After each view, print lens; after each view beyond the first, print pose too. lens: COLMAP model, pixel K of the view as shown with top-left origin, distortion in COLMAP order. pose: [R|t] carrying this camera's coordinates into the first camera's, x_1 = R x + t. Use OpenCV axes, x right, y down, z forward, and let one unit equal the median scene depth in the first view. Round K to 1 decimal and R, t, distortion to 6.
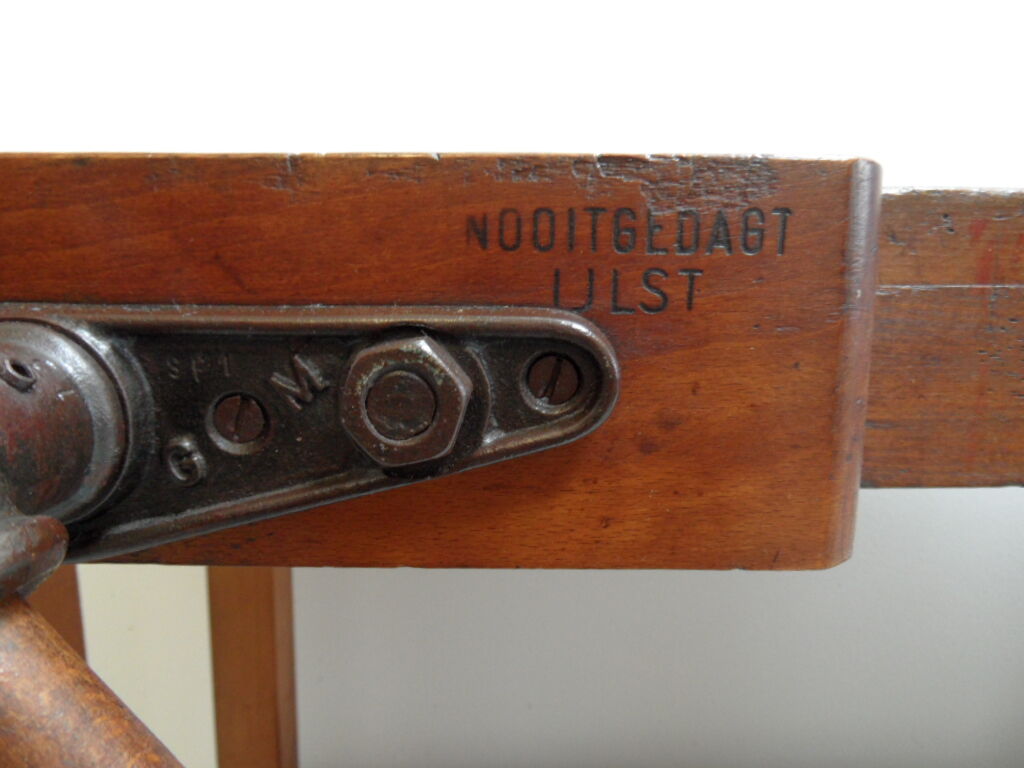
lens RADIAL K [[756.1, 0, 514.7], [0, 756.1, 380.6], [0, 0, 1]] dist [-0.031249, 0.024629]
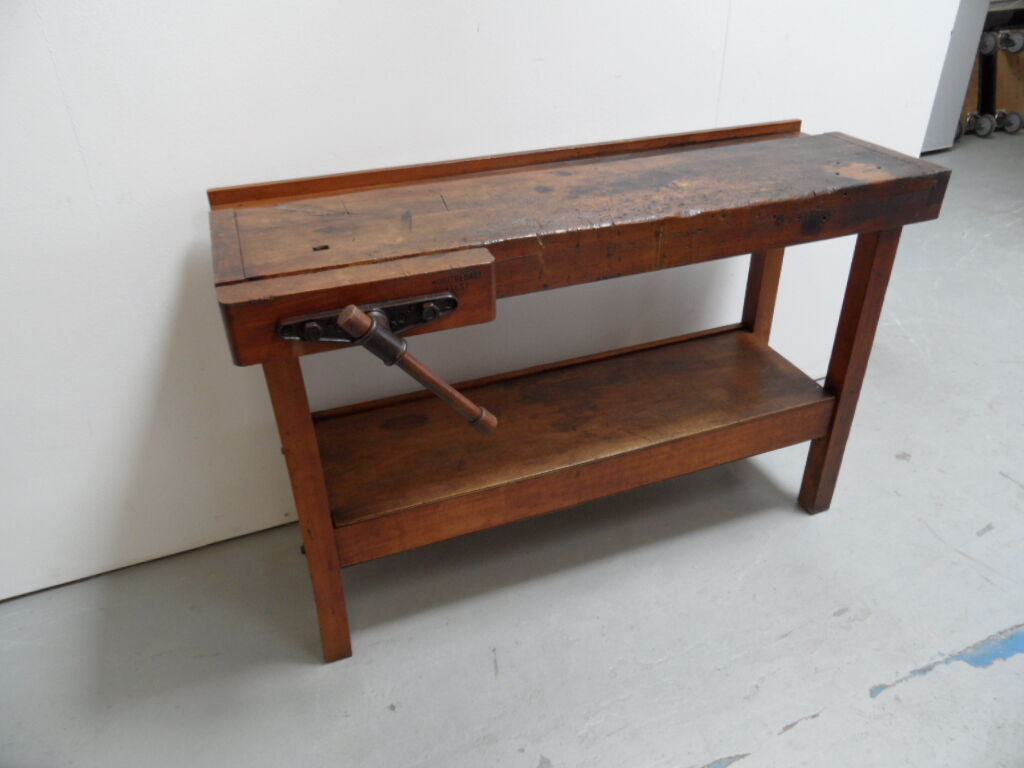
lens RADIAL K [[756.1, 0, 514.7], [0, 756.1, 380.6], [0, 0, 1]] dist [-0.031249, 0.024629]
pose [[0.937895, -0.197553, 0.285178, -1.394689], [0.064137, 0.906597, 0.417095, -2.064588], [-0.340940, -0.372901, 0.862963, -5.044870]]
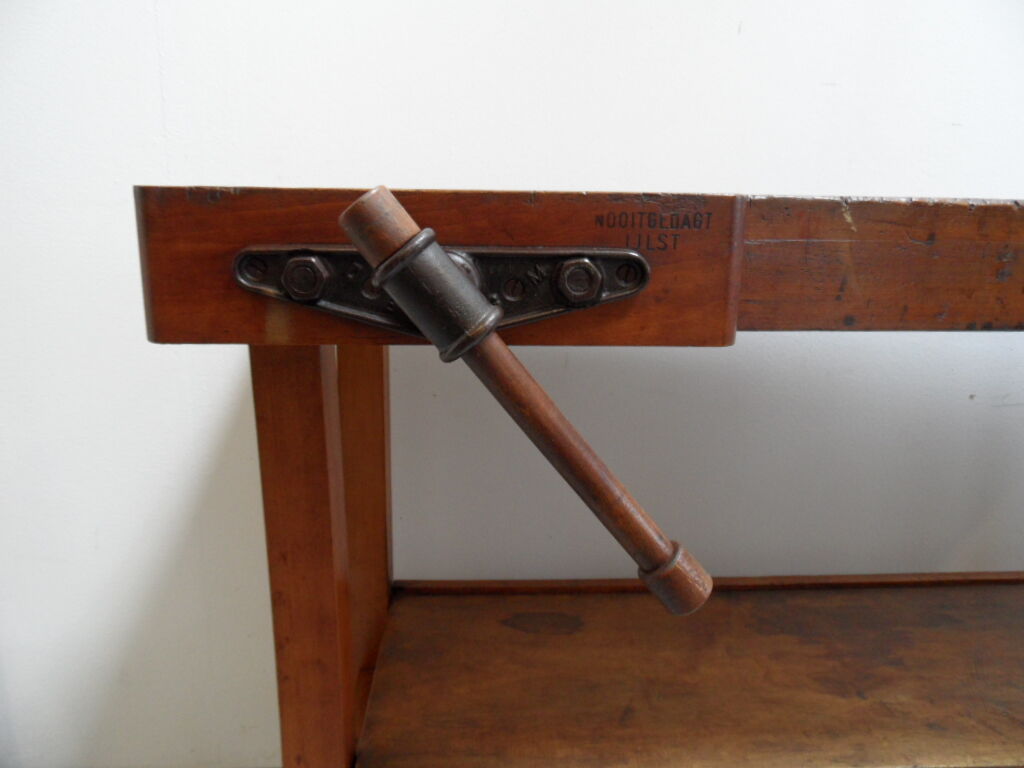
lens RADIAL K [[756.1, 0, 514.7], [0, 756.1, 380.6], [0, 0, 1]] dist [-0.031249, 0.024629]
pose [[0.999335, -0.001258, 0.036444, -0.464913], [-0.001481, 0.997180, 0.075033, 0.182762], [-0.036436, -0.075037, 0.996515, -1.810668]]
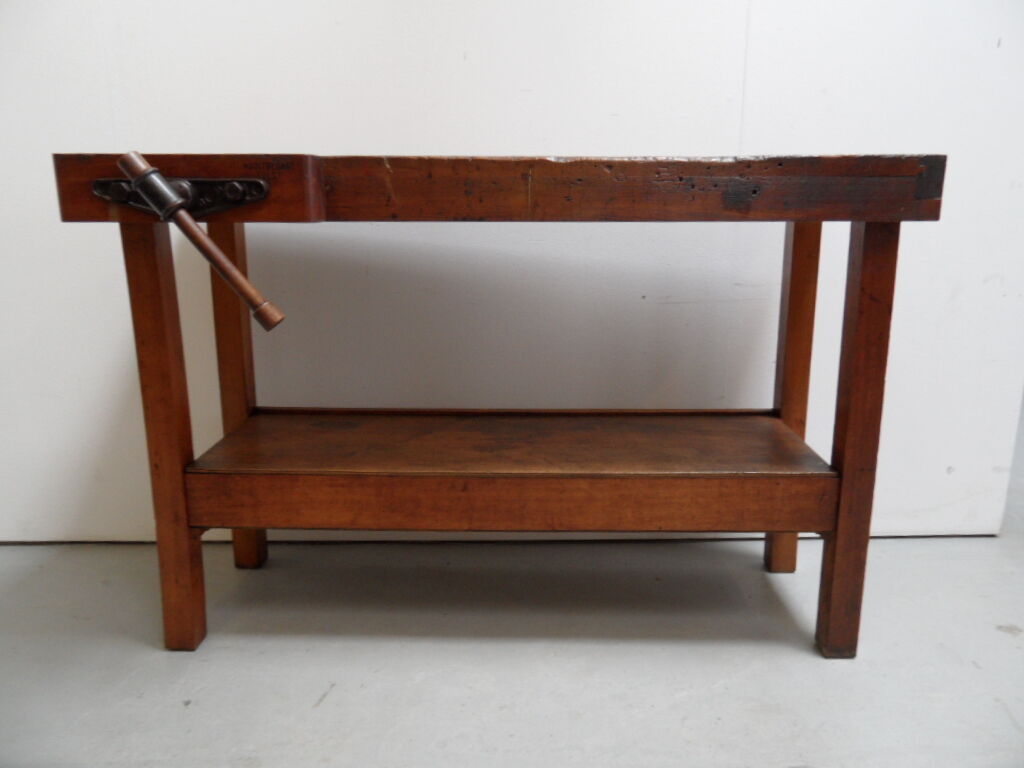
lens RADIAL K [[756.1, 0, 514.7], [0, 756.1, 380.6], [0, 0, 1]] dist [-0.031249, 0.024629]
pose [[0.999686, 0.004995, -0.024570, 2.414542], [-0.002776, 0.995978, 0.089552, 1.040957], [0.024919, -0.089456, 0.995679, -5.497125]]
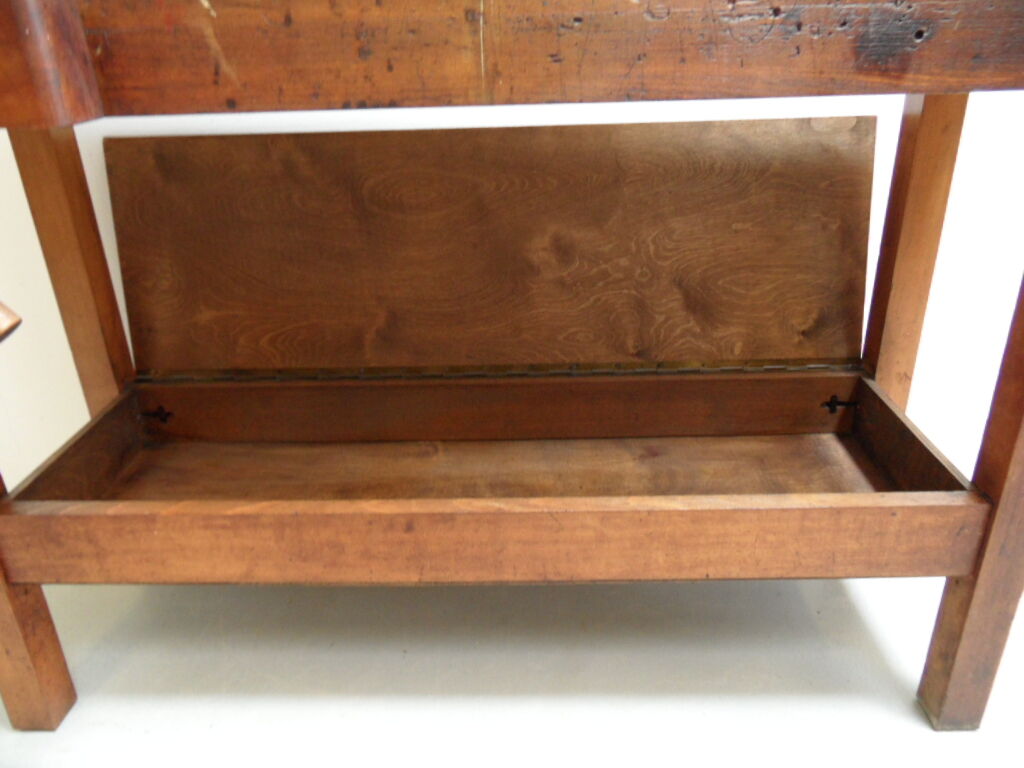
lens RADIAL K [[756.1, 0, 514.7], [0, 756.1, 380.6], [0, 0, 1]] dist [-0.031249, 0.024629]
pose [[0.999079, -0.014392, -0.040423, 2.647483], [0.025659, 0.955467, 0.293982, 0.413928], [0.034392, -0.294748, 0.954956, -2.377852]]
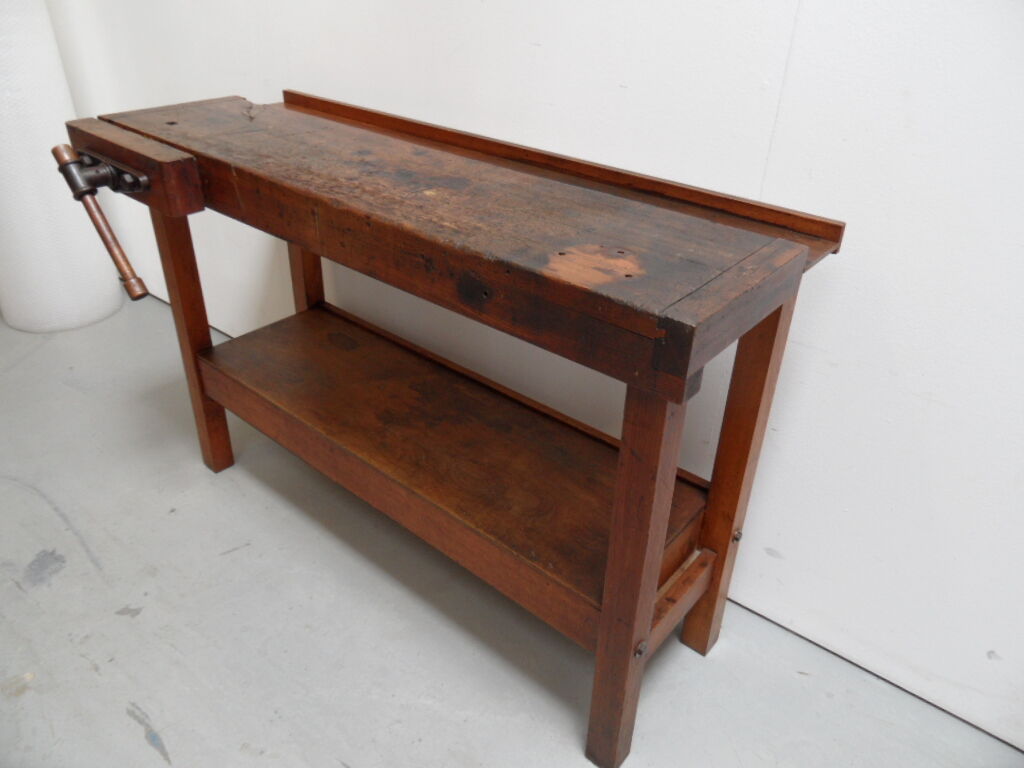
lens RADIAL K [[756.1, 0, 514.7], [0, 756.1, 380.6], [0, 0, 1]] dist [-0.031249, 0.024629]
pose [[0.758557, 0.357038, -0.545082, 7.901693], [-0.121738, 0.899445, 0.419736, -1.879566], [0.640133, -0.252037, 0.725746, -2.671358]]
